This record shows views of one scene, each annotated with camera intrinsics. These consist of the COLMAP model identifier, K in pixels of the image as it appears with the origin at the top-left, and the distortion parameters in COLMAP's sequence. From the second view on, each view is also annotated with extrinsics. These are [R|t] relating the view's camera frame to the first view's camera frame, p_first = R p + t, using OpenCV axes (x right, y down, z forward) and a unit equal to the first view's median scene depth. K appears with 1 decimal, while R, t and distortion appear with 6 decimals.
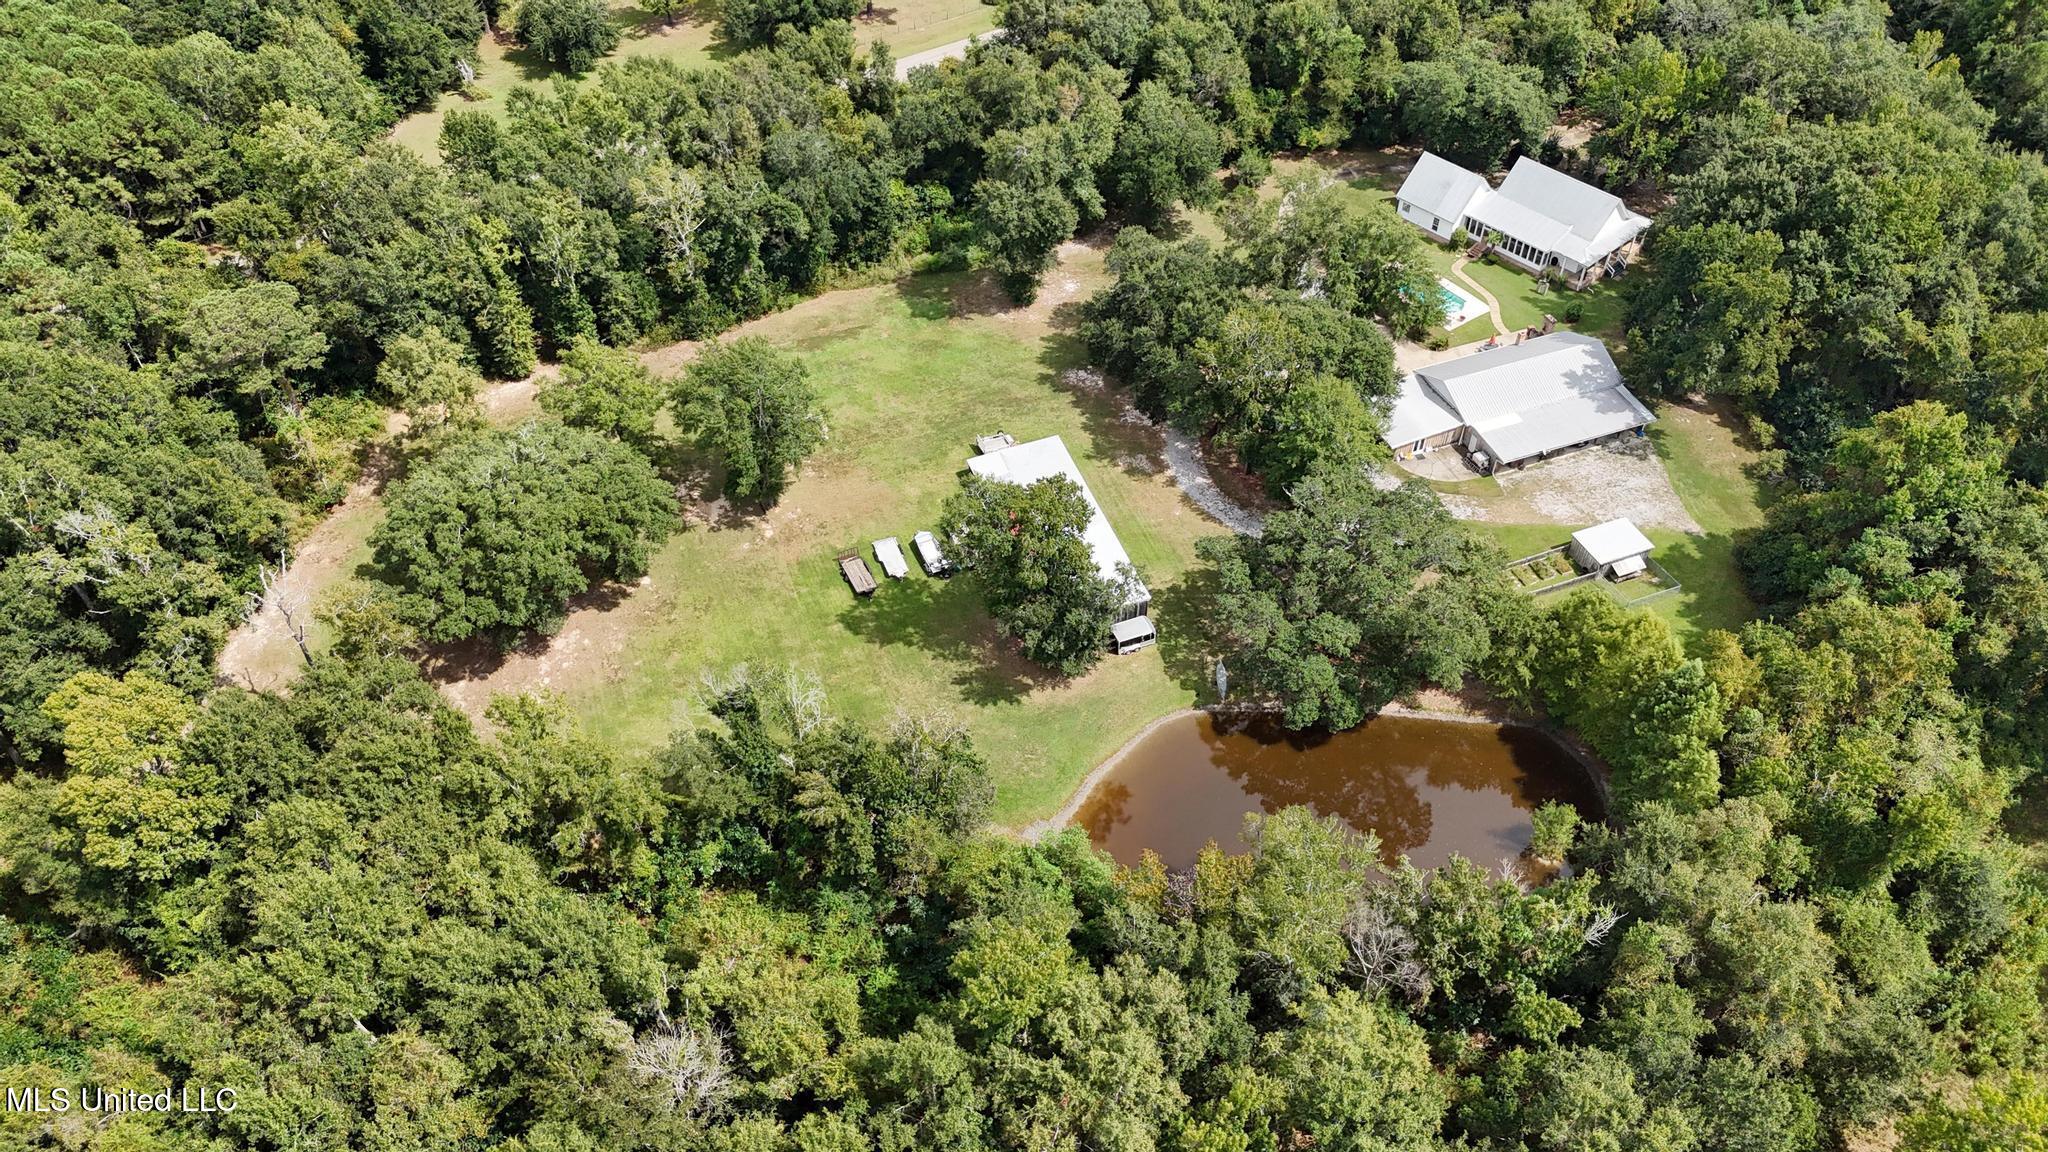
lens RADIAL K [[1499.0, 0, 1014.1], [0, 1499.0, 571.8], [0, 0, 1]] dist [0.028424, -0.000974]
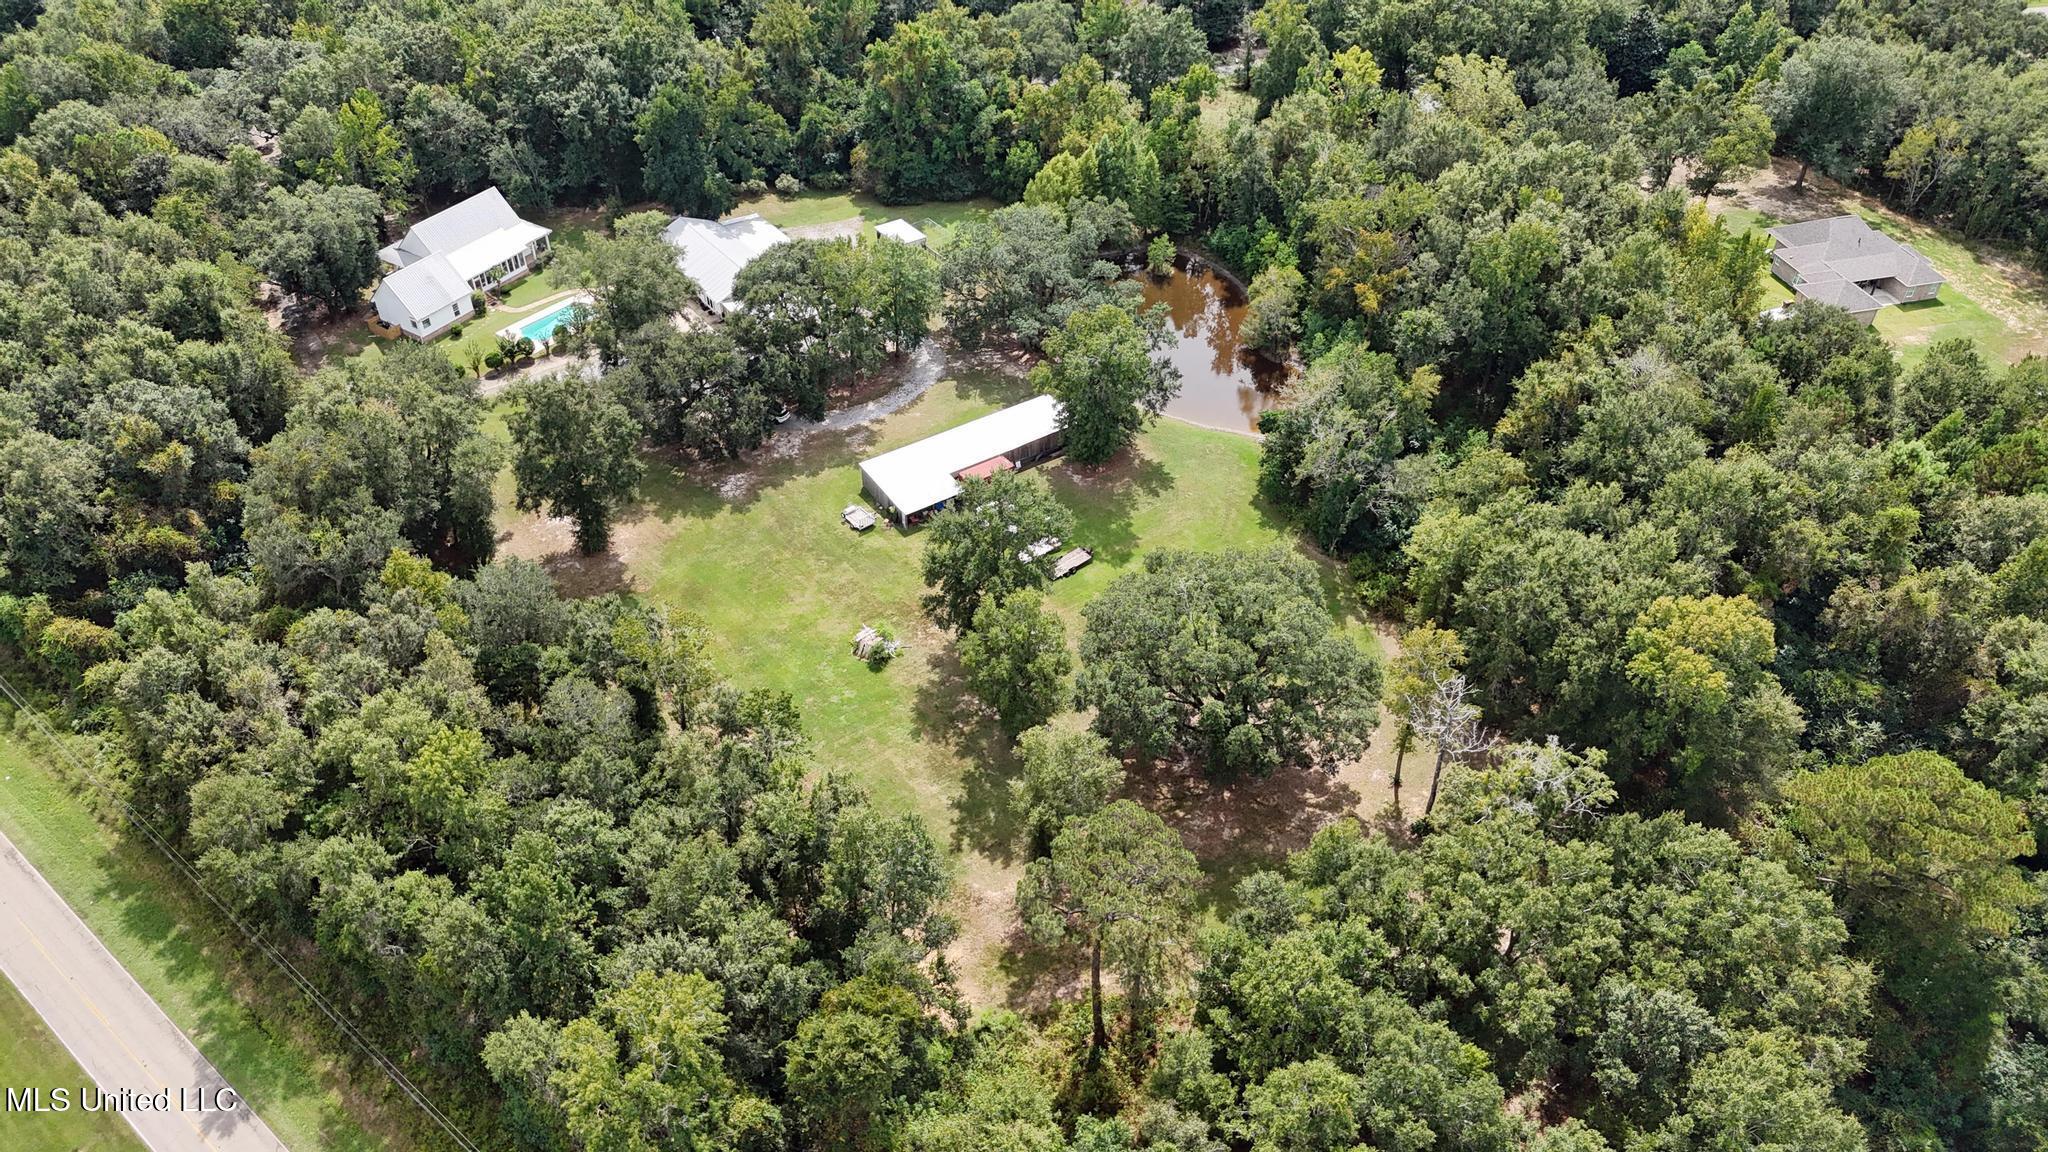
lens RADIAL K [[1500.8, 0, 1024.0], [0, 1500.8, 576.0], [0, 0, 1]] dist [0.026102, -0.001923]
pose [[-0.246719, -0.638220, 0.729250, -0.773789], [0.672027, 0.429502, 0.603248, -0.580829], [-0.698219, 0.638908, 0.322934, 0.579840]]
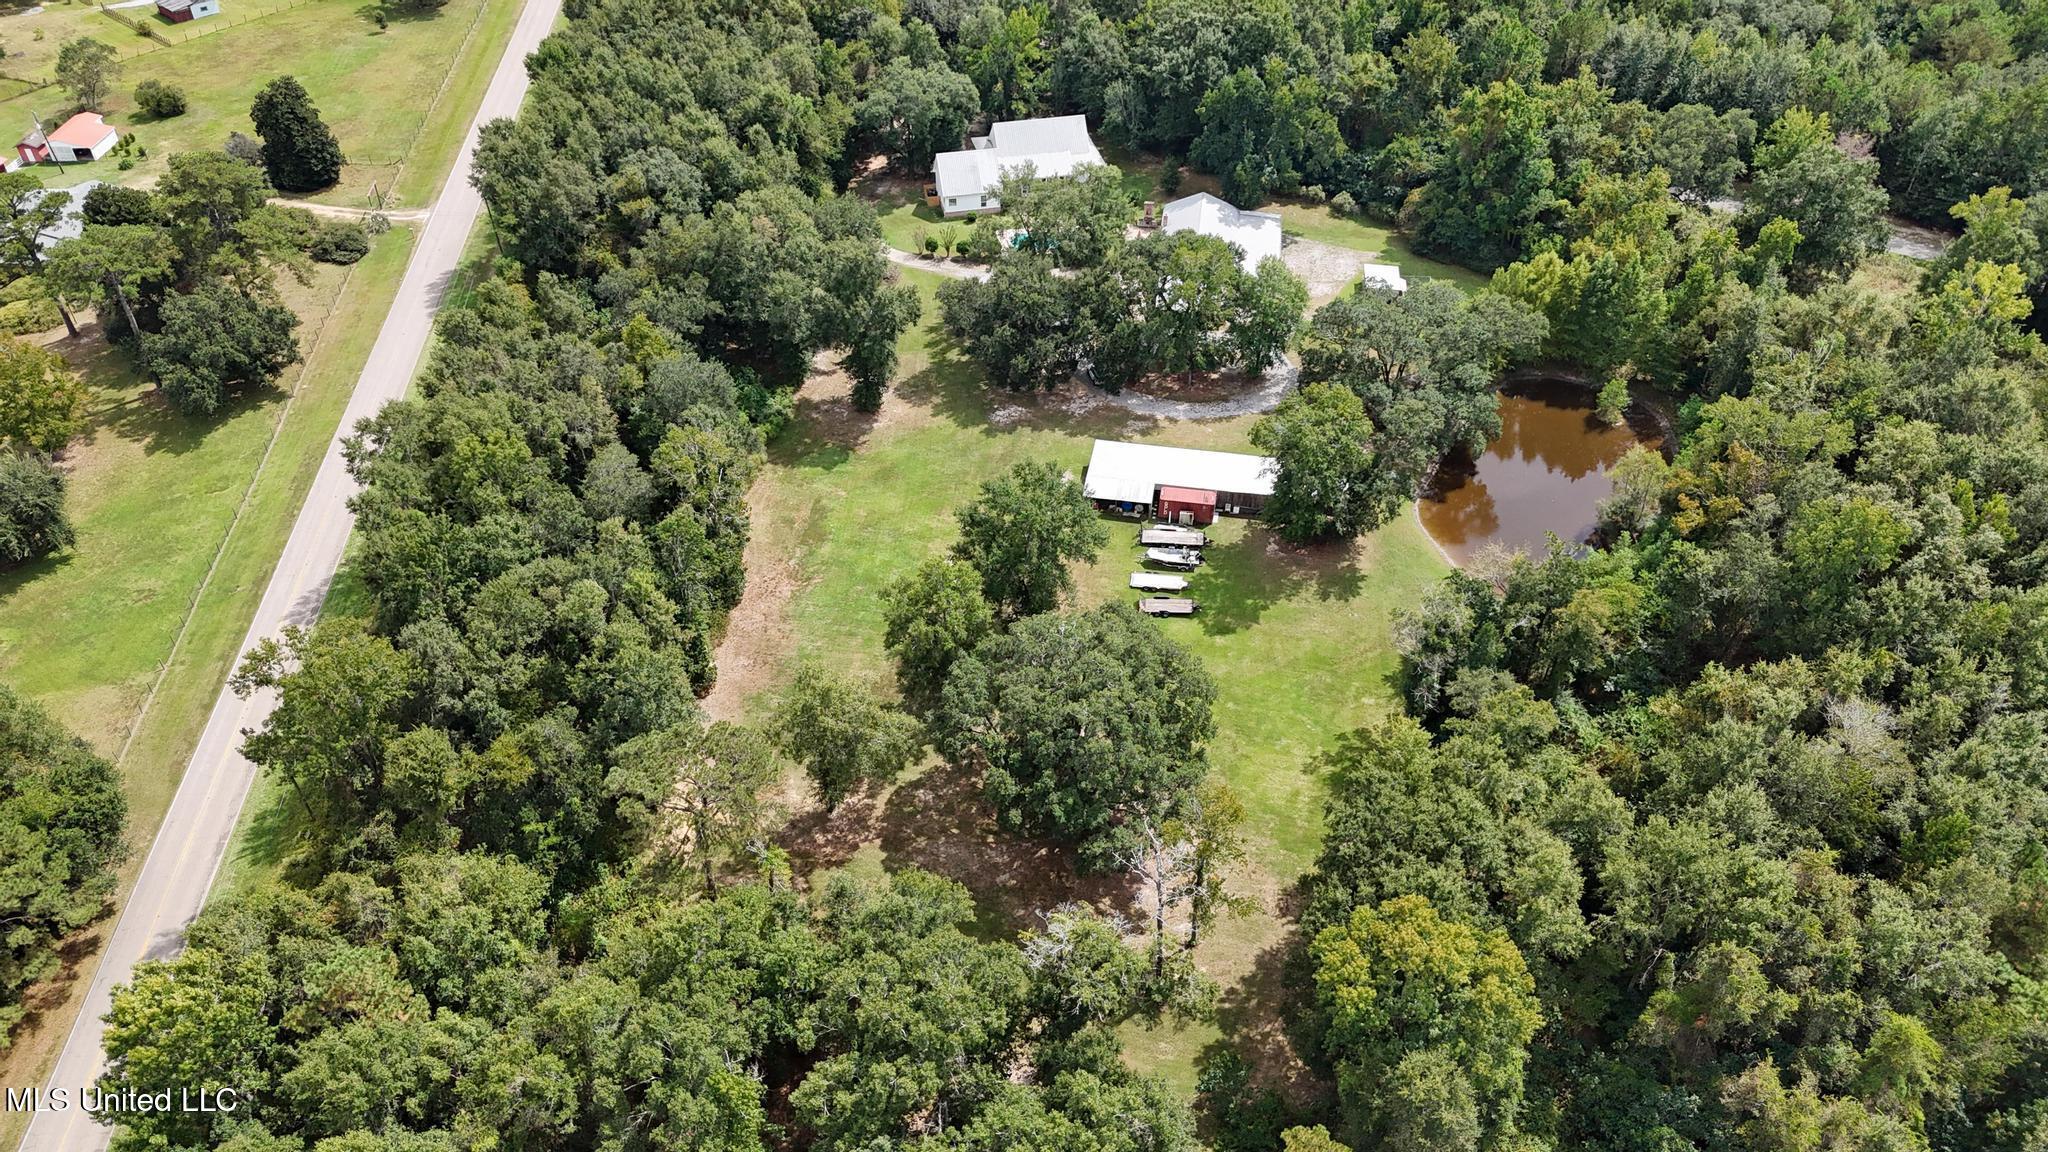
lens RADIAL K [[1500.8, 0, 1024.0], [0, 1500.8, 576.0], [0, 0, 1]] dist [0.026102, -0.001923]
pose [[0.503752, -0.563191, 0.655018, -0.720276], [0.608646, 0.769481, 0.193519, -0.241335], [-0.613012, 0.301189, 0.730412, 0.241400]]
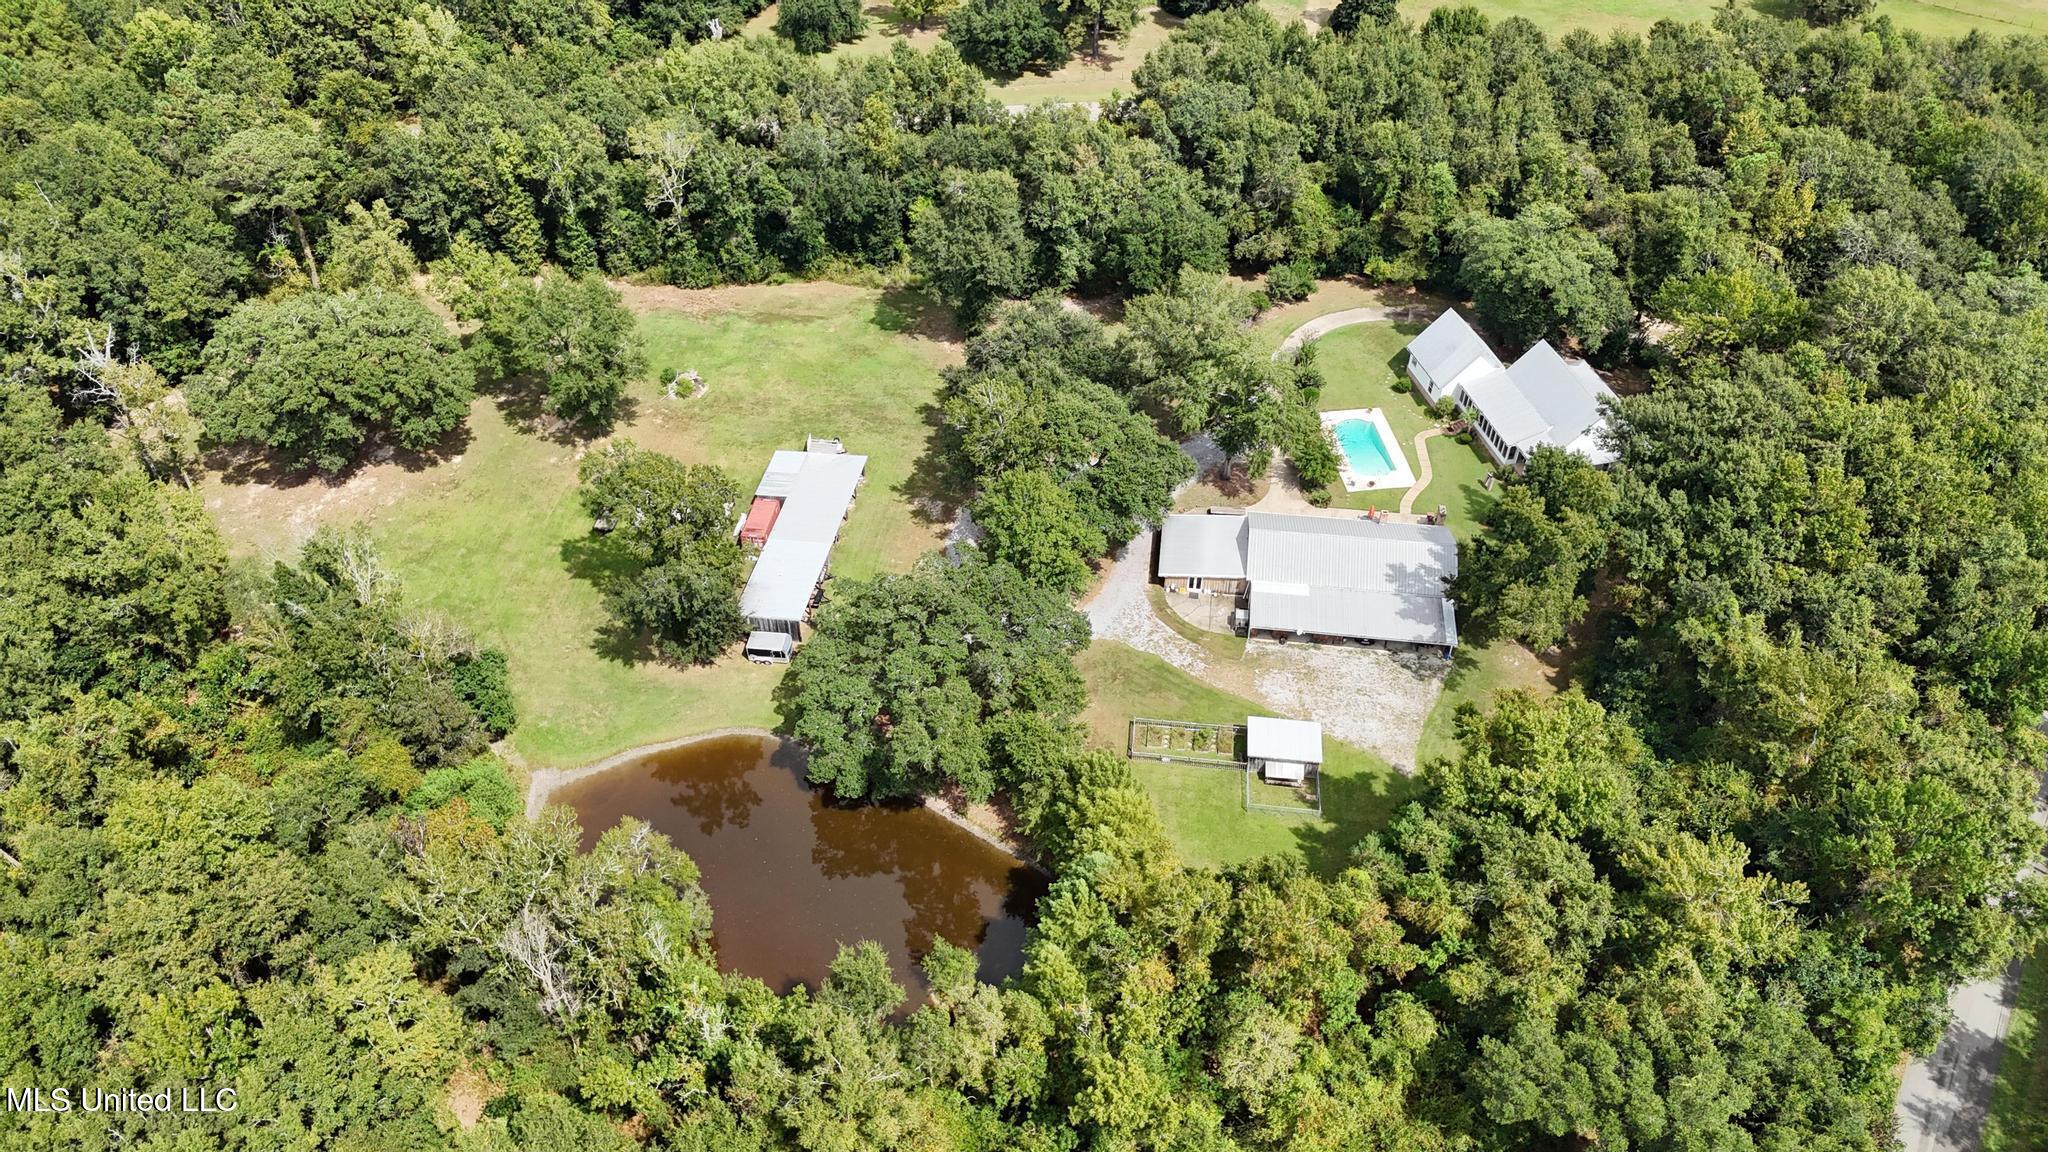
lens RADIAL K [[1500.8, 0, 1024.0], [0, 1500.8, 576.0], [0, 0, 1]] dist [0.026102, -0.001923]
pose [[0.879155, 0.323707, -0.349716, 0.475214], [-0.334408, 0.941912, 0.031189, -0.077334], [0.339498, 0.089527, 0.936337, 0.081862]]
